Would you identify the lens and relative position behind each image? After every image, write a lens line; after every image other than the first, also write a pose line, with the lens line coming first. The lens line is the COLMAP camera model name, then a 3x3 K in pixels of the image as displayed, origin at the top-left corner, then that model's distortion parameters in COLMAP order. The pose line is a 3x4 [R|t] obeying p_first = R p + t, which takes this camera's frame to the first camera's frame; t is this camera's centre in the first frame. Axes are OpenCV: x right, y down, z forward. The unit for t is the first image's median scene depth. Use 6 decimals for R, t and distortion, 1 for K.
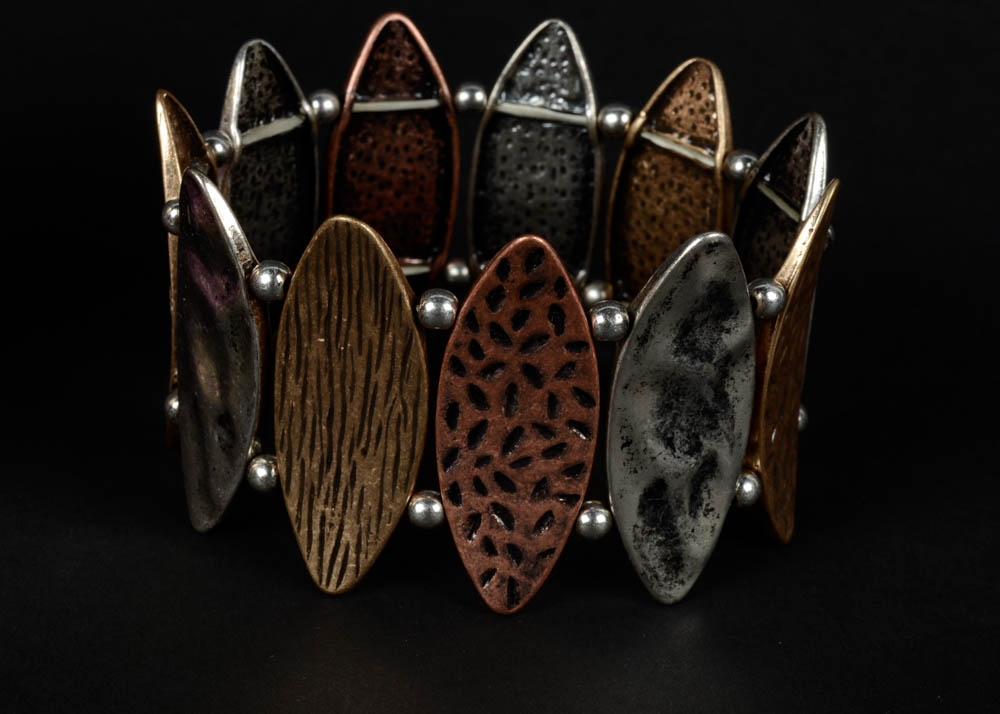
lens RADIAL K [[2749.6, 0, 500.0], [0, 2749.6, 357.0], [0, 0, 1]] dist [-0.084790, 0.128089]
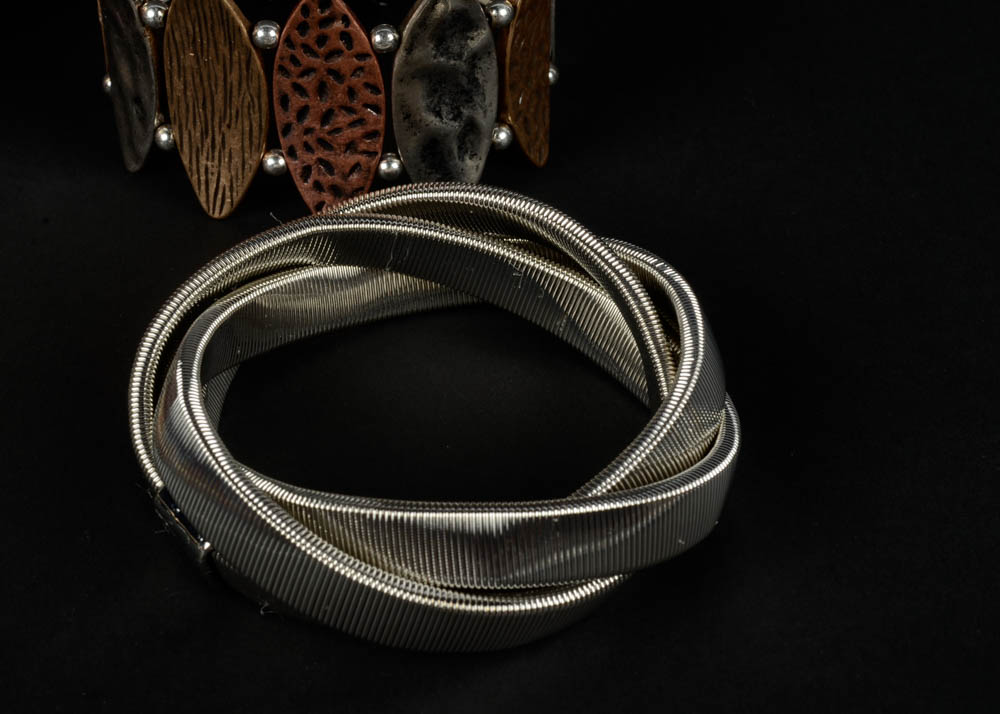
lens RADIAL K [[2749.6, 0, 500.0], [0, 2749.6, 357.0], [0, 0, 1]] dist [-0.084790, 0.128089]
pose [[0.996403, -0.017551, -0.082903, 0.211707], [0.037429, 0.968863, 0.244751, -0.197188], [0.076026, -0.246973, 0.966035, -0.422414]]
